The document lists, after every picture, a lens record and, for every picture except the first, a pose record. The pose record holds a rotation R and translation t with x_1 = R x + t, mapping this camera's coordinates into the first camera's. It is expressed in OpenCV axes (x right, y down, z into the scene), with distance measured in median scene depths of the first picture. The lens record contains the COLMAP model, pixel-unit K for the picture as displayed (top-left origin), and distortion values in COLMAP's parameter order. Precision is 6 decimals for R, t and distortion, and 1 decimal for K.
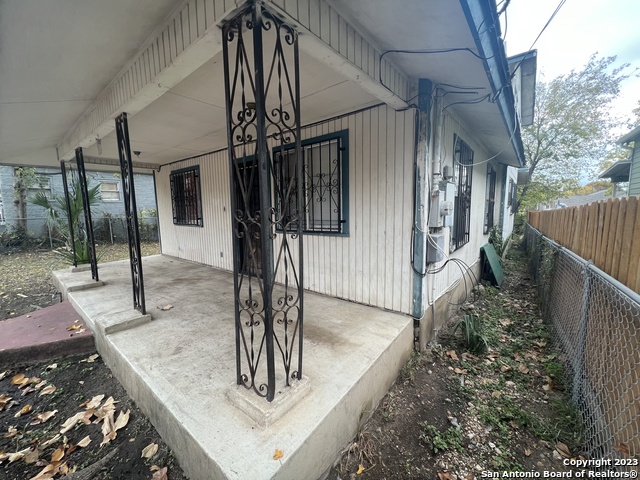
lens RADIAL K [[255.5, 0, 320.0], [0, 255.5, 240.0], [0, 0, 1]] dist [0.001480, 0.000065]
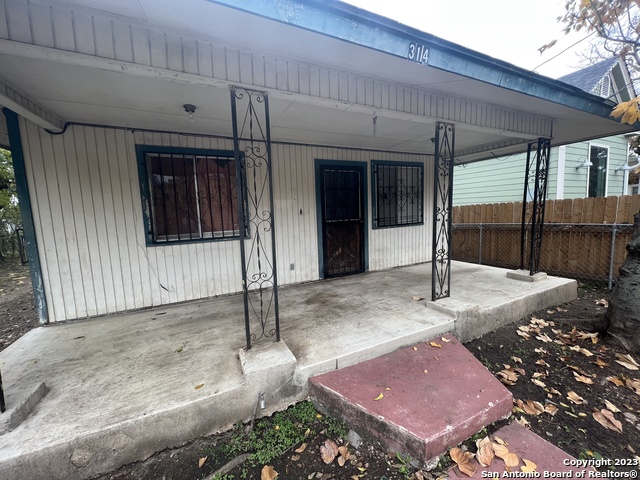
lens RADIAL K [[255.5, 0, 320.0], [0, 255.5, 240.0], [0, 0, 1]] dist [0.001480, 0.000065]
pose [[0.433941, -0.101965, 0.895153, -1.611733], [0.142056, 0.988890, 0.043778, -0.078586], [-0.889671, 0.108165, 0.443605, 0.809455]]
